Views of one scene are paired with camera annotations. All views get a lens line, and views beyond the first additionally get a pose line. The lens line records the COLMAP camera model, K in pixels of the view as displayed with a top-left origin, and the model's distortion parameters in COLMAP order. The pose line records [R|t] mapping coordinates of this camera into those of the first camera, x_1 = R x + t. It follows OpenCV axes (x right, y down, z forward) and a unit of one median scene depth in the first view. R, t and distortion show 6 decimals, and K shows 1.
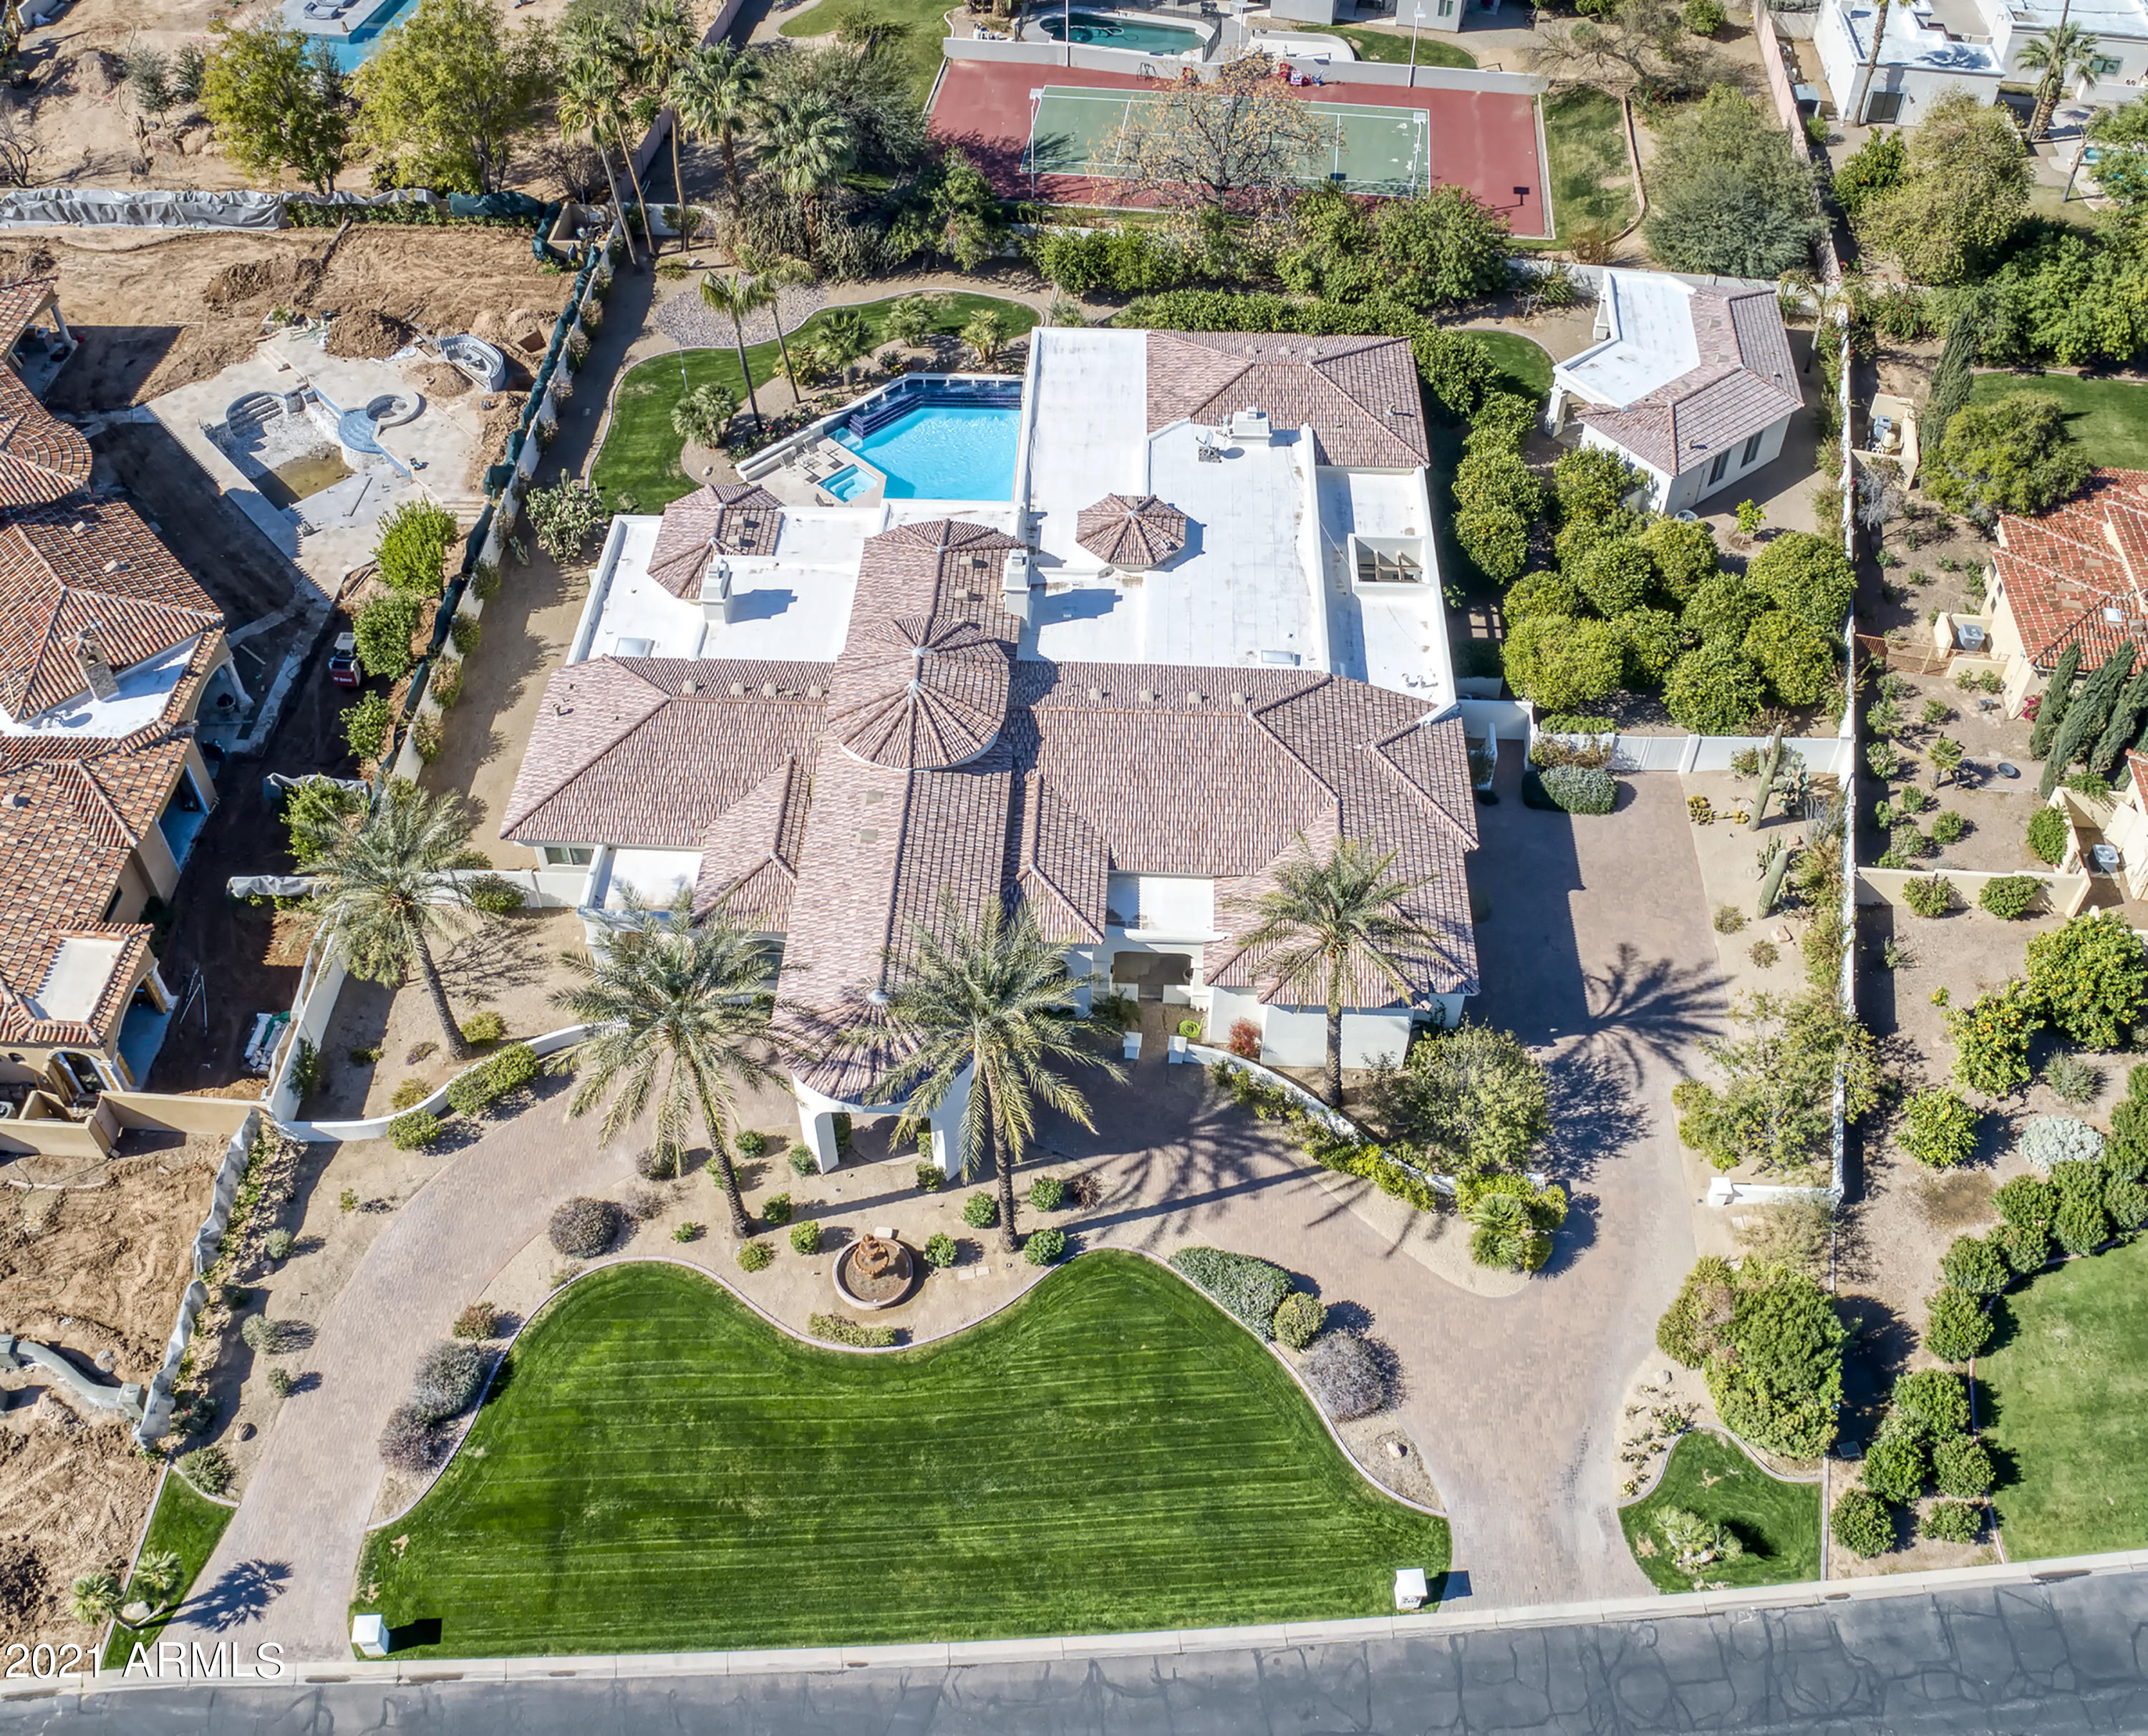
lens RADIAL K [[2003.5, 0, 1073.0], [0, 2003.5, 830.7], [0, 0, 1]] dist [-0.121941, 0.020422]
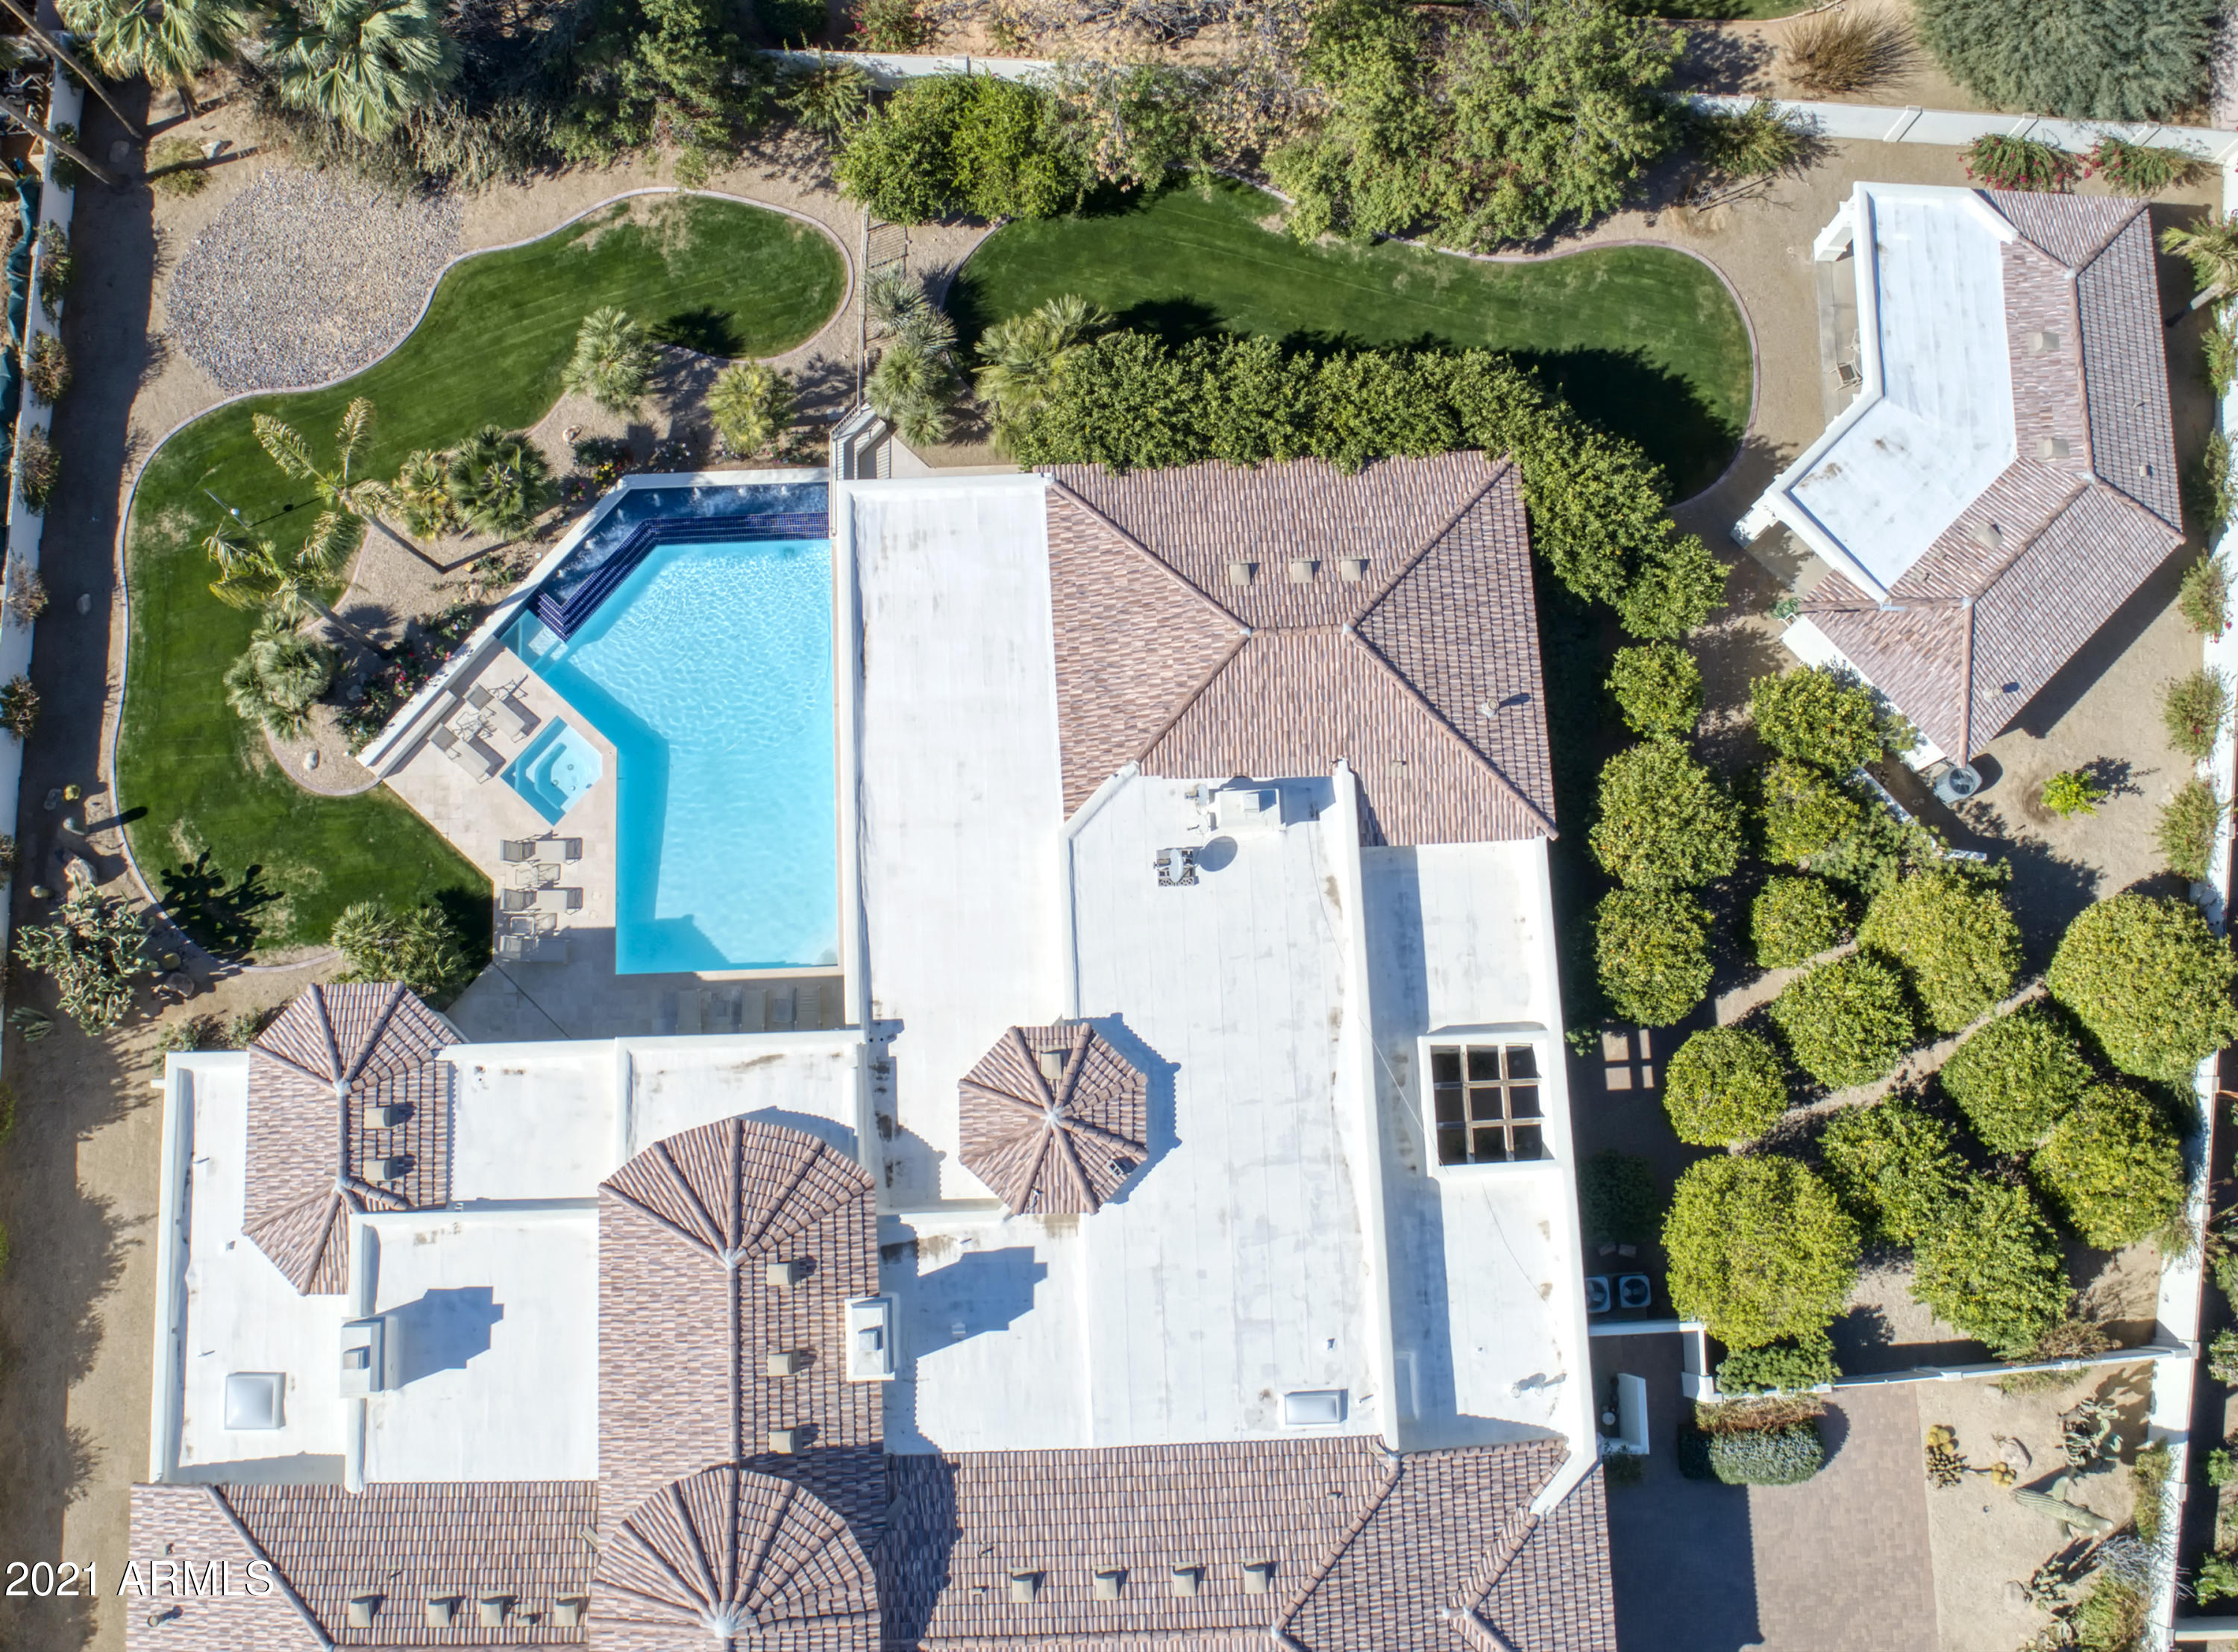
lens RADIAL K [[2066.8, 0, 1033.2], [0, 2066.8, 822.1], [0, 0, 1]] dist [-0.089013, 0.019615]
pose [[0.997034, -0.075610, 0.014359, 0.020598], [0.057118, 0.852015, 0.520392, -0.519389], [-0.051580, -0.518028, 0.853807, 0.515716]]
